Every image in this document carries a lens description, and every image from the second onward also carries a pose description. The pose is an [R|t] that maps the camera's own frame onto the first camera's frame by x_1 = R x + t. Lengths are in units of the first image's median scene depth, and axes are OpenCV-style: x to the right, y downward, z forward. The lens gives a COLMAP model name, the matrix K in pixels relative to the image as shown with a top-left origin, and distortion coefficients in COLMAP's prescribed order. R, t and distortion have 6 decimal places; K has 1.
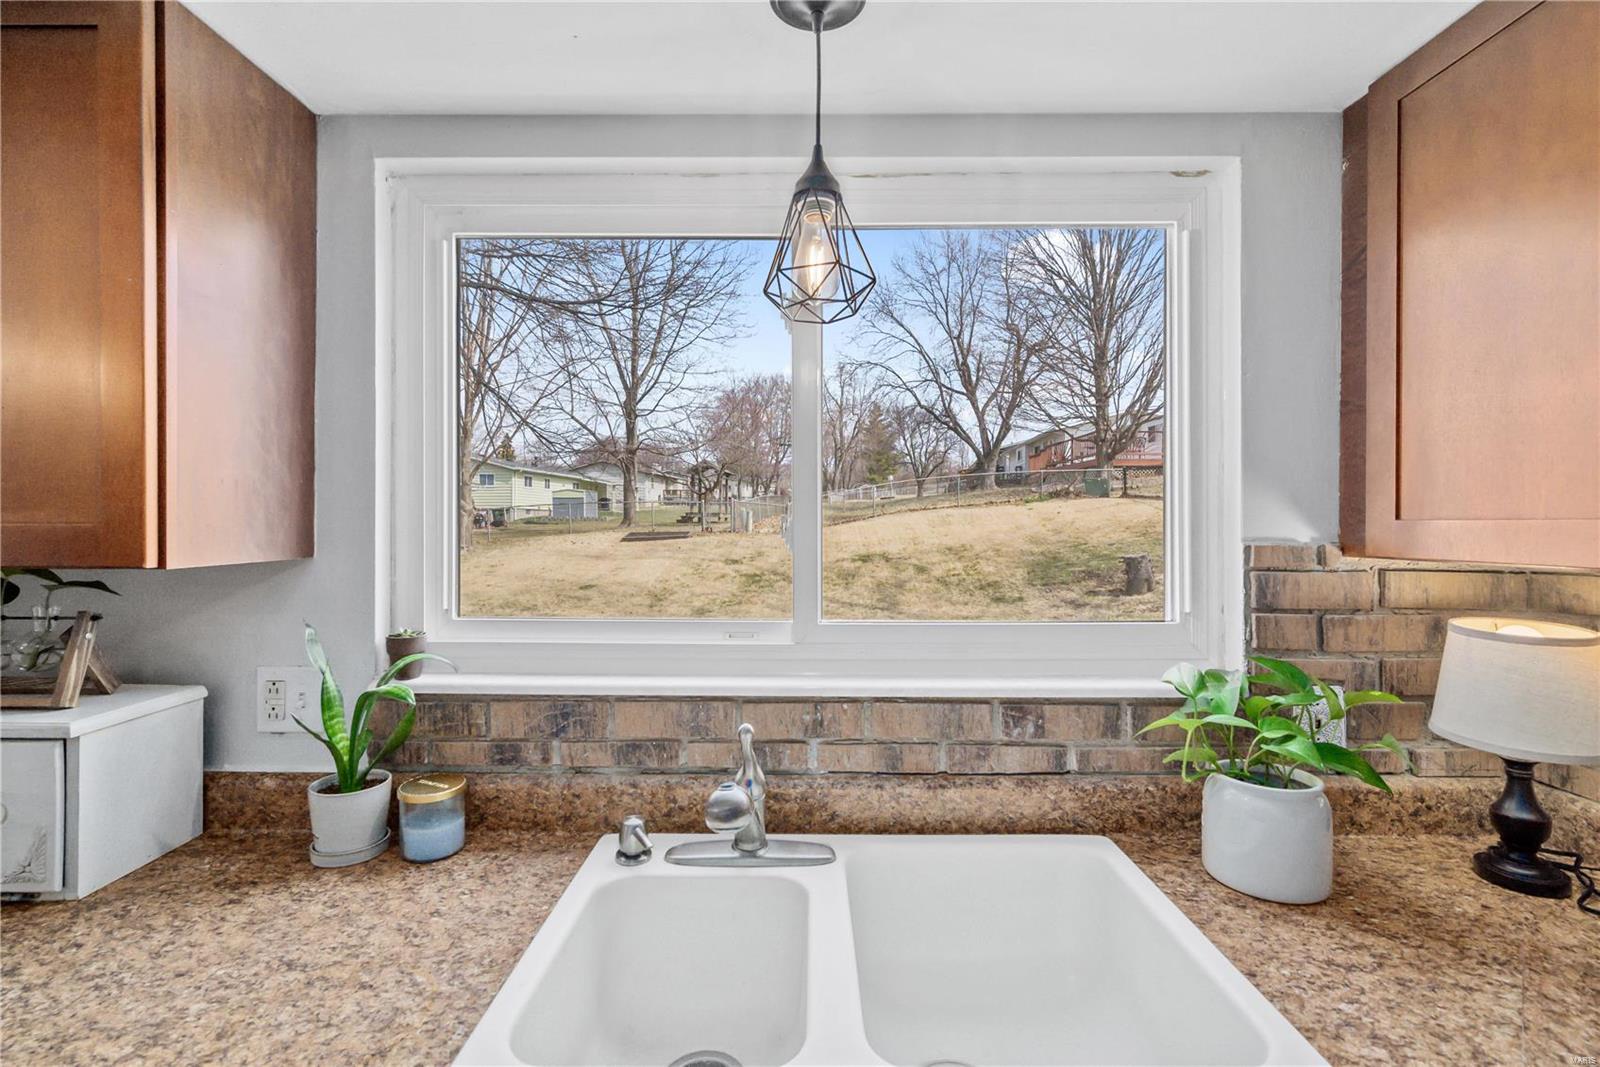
lens RADIAL K [[727.8, 0, 781.6], [0, 727.8, 524.3], [0, 0, 1]] dist [-0.000088, 0.000279]
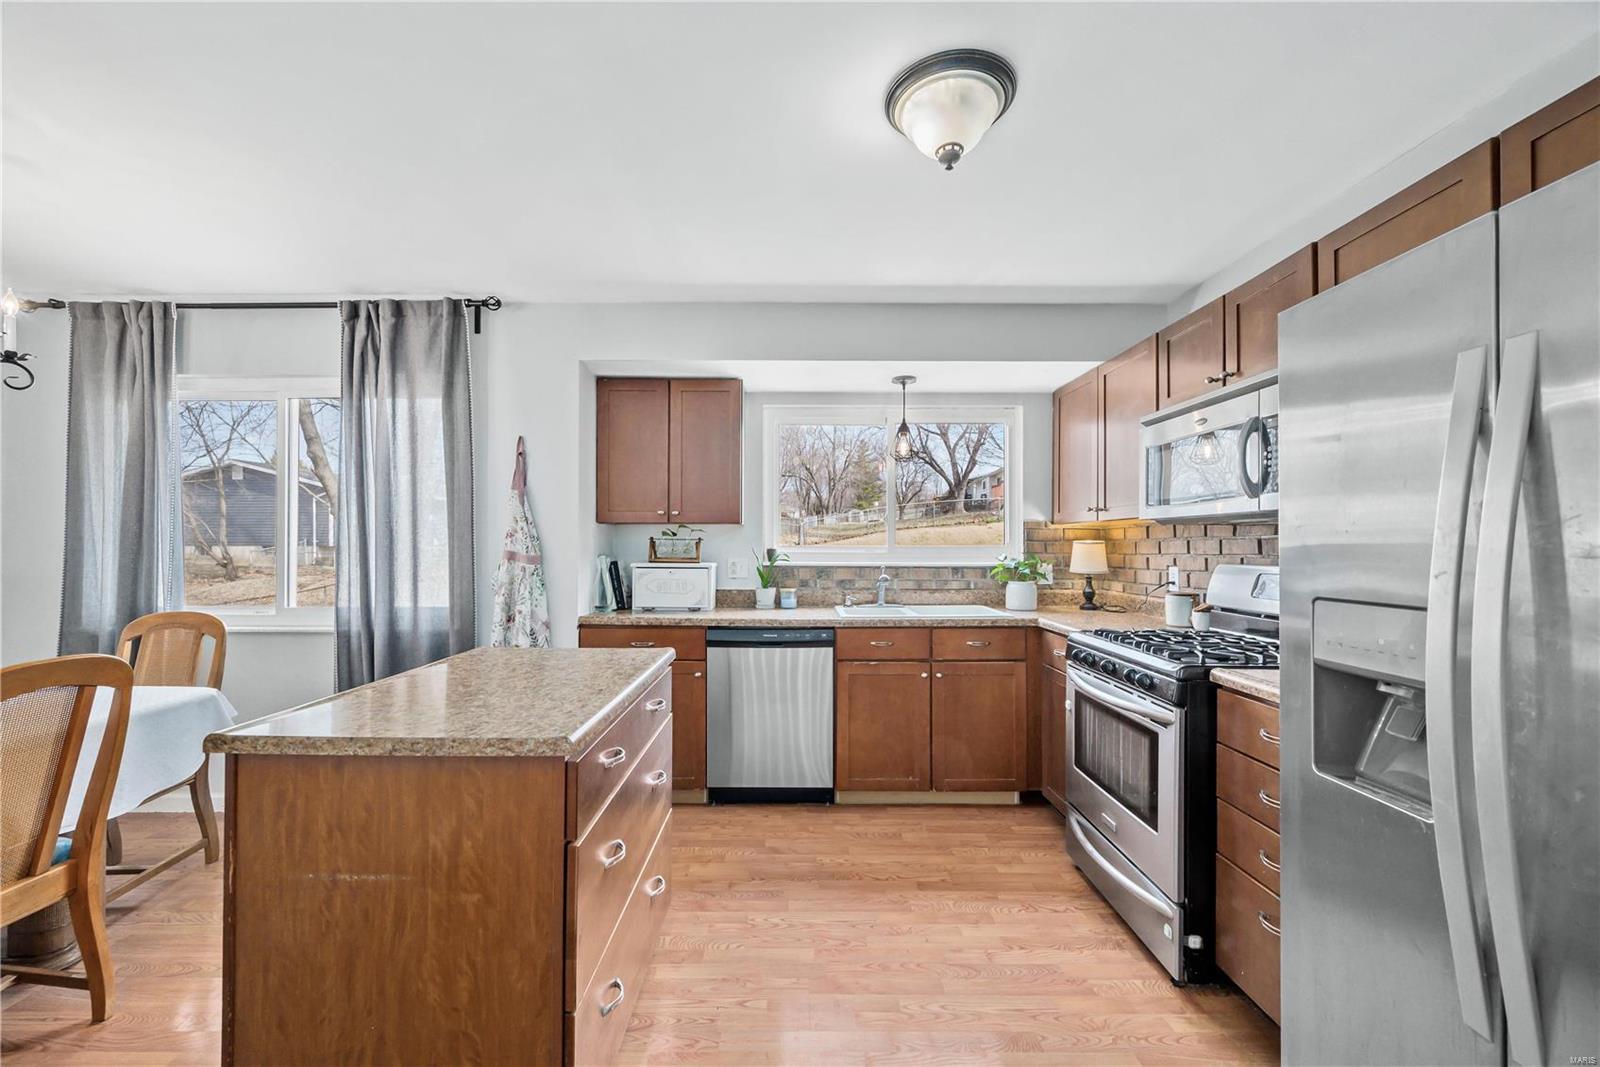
lens RADIAL K [[622.8, 0, 797.4], [0, 622.8, 540.2], [0, 0, 1]] dist [-0.000837, -0.000243]
pose [[0.999734, -0.000463, 0.023051, -0.440040], [0.000589, 0.999985, -0.005472, 0.121660], [-0.023048, 0.005484, 0.999719, -1.723061]]
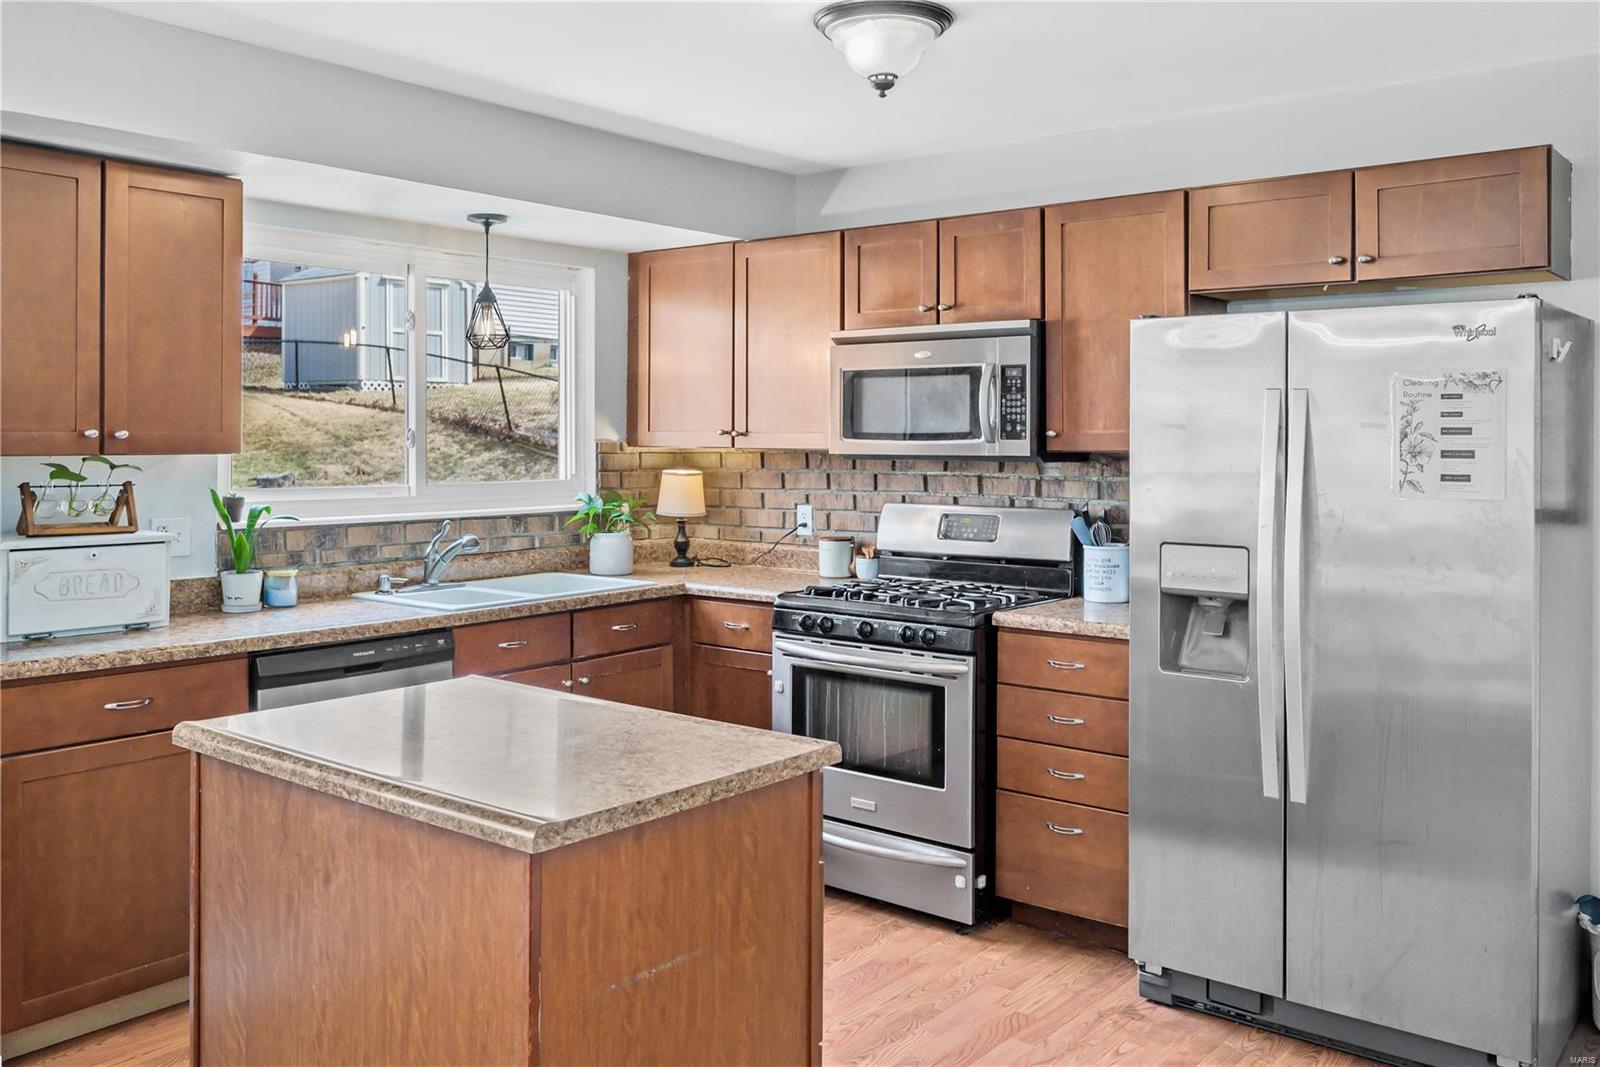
lens RADIAL K [[1301.4, 0, 792.7], [0, 1301.4, 445.8], [0, 0, 1]] dist [0.000809, -0.000518]
pose [[0.624066, -0.006970, 0.781341, -1.981286], [-0.002186, 0.999941, 0.010666, -0.004389], [-0.781369, -0.008365, 0.624014, -1.847844]]
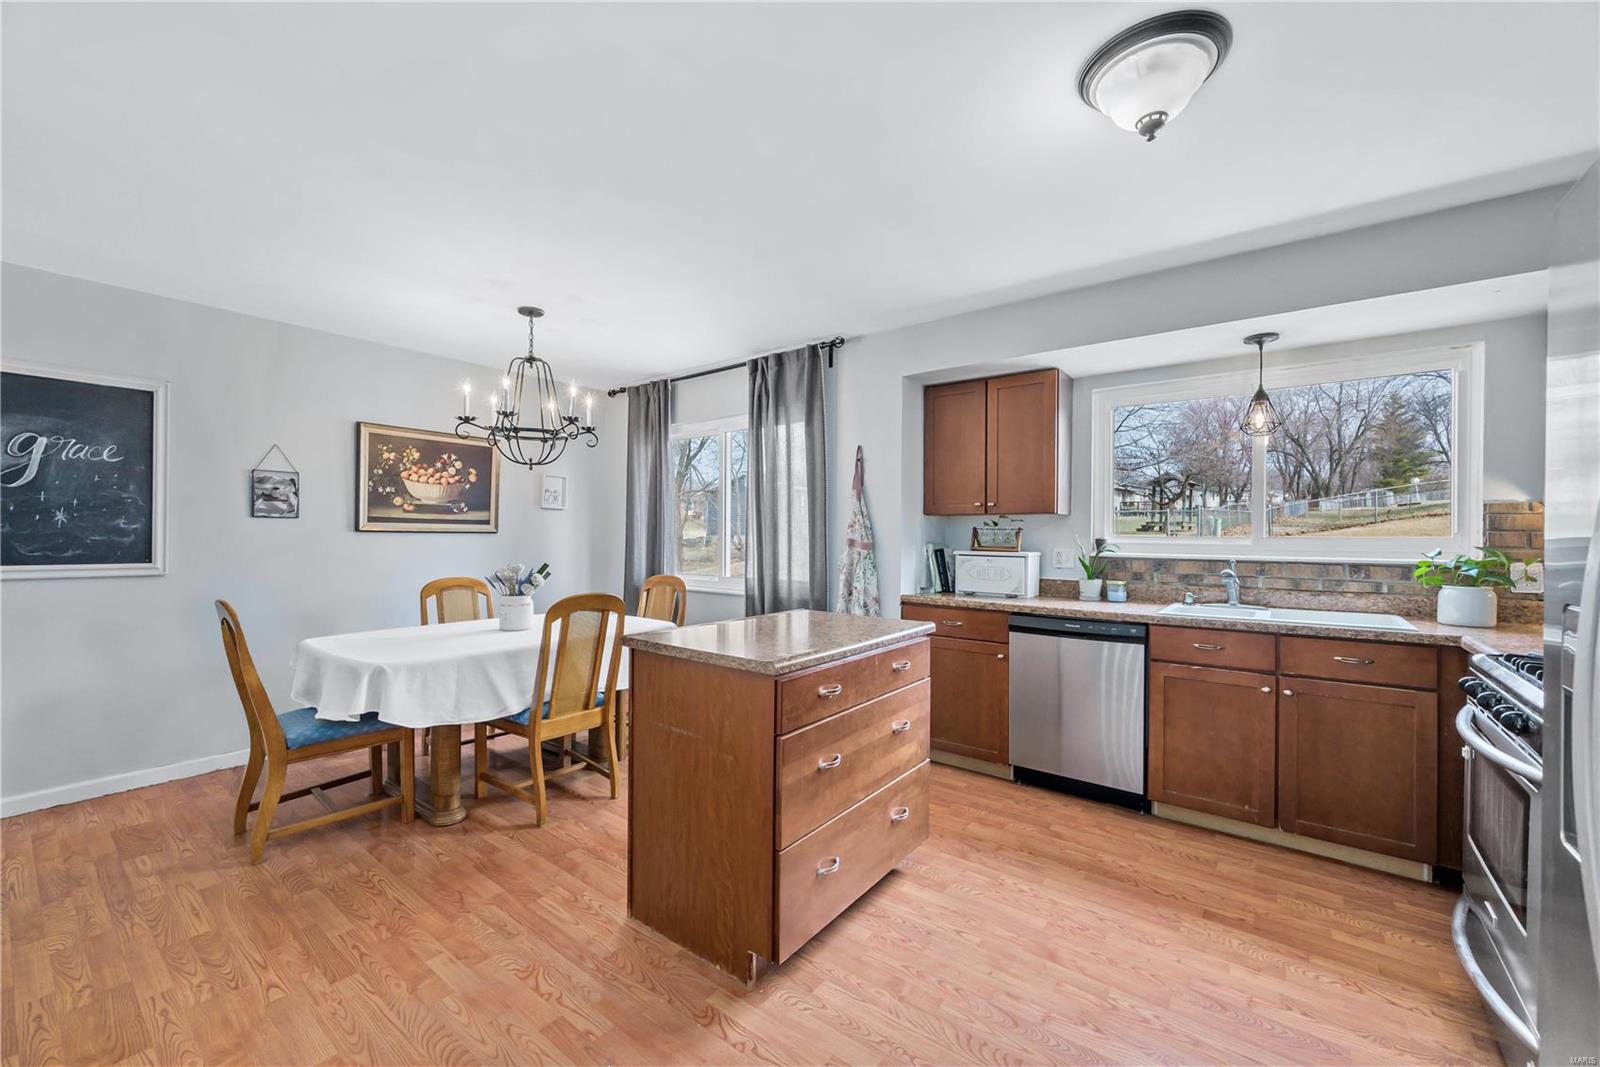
lens RADIAL K [[622.8, 0, 805.9], [0, 622.8, 538.7], [0, 0, 1]] dist [-0.000837, -0.000243]
pose [[0.810135, 0.006414, -0.586208, 0.028433], [-0.002559, 0.999969, 0.007405, 0.126876], [0.586238, -0.004499, 0.810126, -1.833723]]
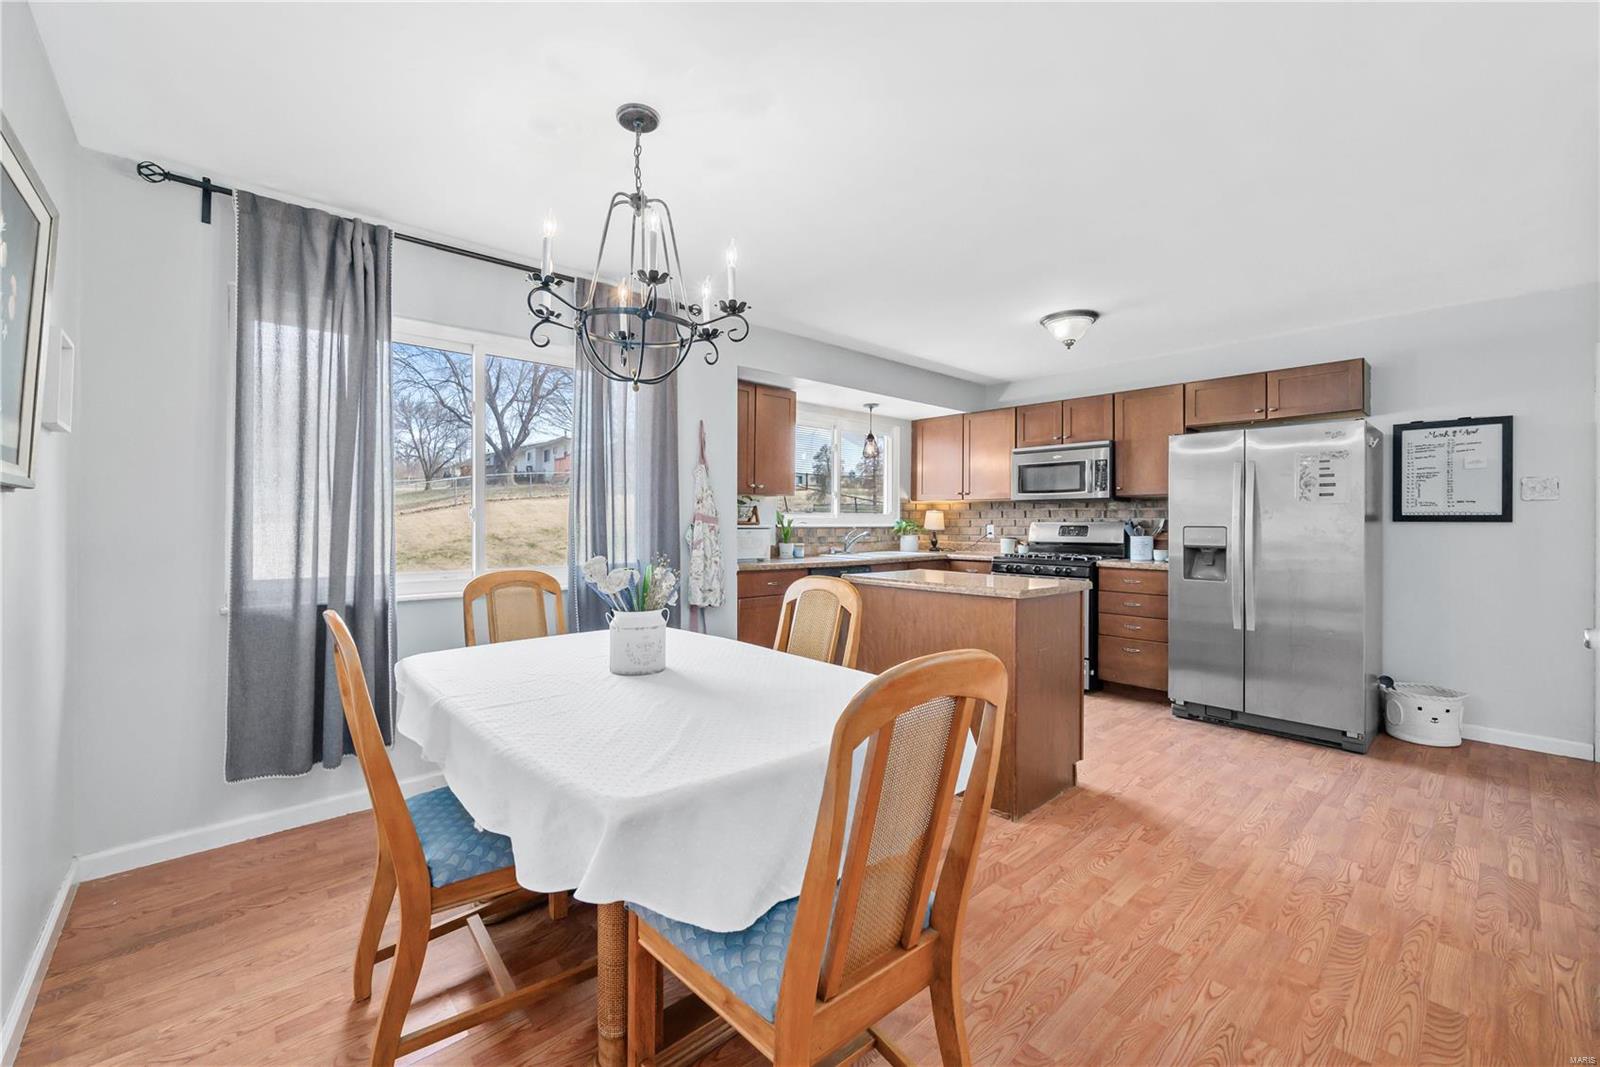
lens RADIAL K [[622.8, 0, 798.6], [0, 622.8, 519.4], [0, 0, 1]] dist [-0.000837, -0.000243]
pose [[0.738958, 0.000991, 0.673751, -2.836620], [-0.003504, 0.999991, 0.002372, 0.162149], [-0.673743, -0.004113, 0.738955, -1.785901]]
